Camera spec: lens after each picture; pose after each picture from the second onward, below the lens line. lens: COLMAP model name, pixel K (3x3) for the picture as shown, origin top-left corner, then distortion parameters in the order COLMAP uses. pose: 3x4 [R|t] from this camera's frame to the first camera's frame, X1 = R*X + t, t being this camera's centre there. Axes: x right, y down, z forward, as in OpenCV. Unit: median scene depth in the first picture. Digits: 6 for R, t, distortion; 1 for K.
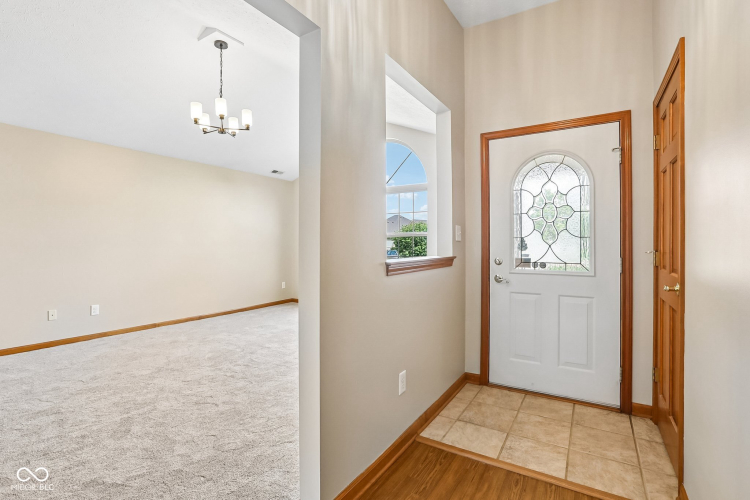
lens RADIAL K [[348.1, 0, 369.2], [0, 348.1, 243.4], [0, 0, 1]] dist [-0.040880, 0.005381]
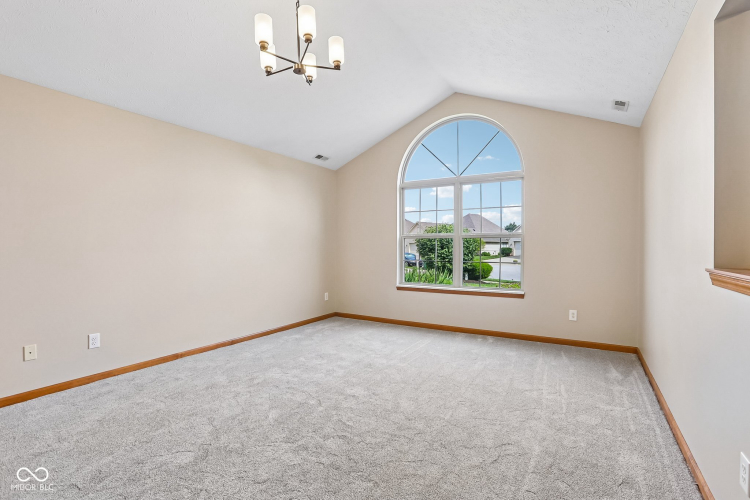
lens RADIAL K [[348.1, 0, 380.3], [0, 348.1, 251.0], [0, 0, 1]] dist [-0.040880, 0.005381]
pose [[0.999549, 0.000031, 0.030042, -0.249342], [-0.000467, 0.999895, 0.014501, 0.000695], [-0.030039, -0.014508, 0.999443, 0.299458]]
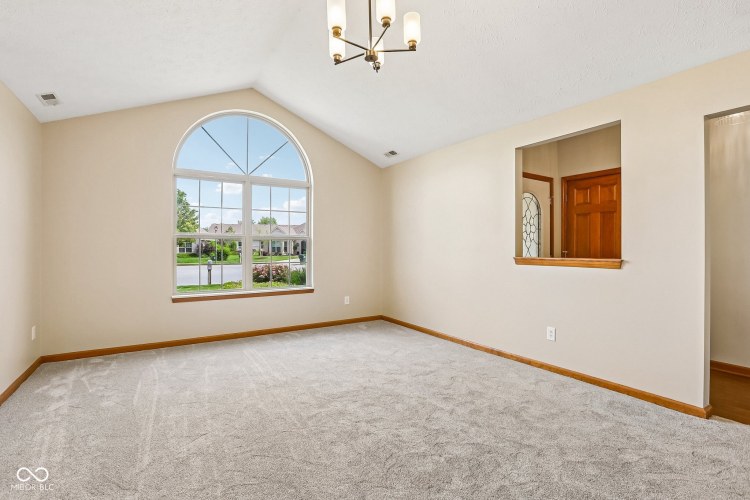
lens RADIAL K [[348.1, 0, 374.6], [0, 348.1, 251.7], [0, 0, 1]] dist [-0.040880, 0.005381]
pose [[0.408900, -0.010347, 0.912520, -0.822186], [0.002254, 0.999944, 0.010328, 0.003759], [-0.912576, -0.002166, 0.408901, 0.640476]]
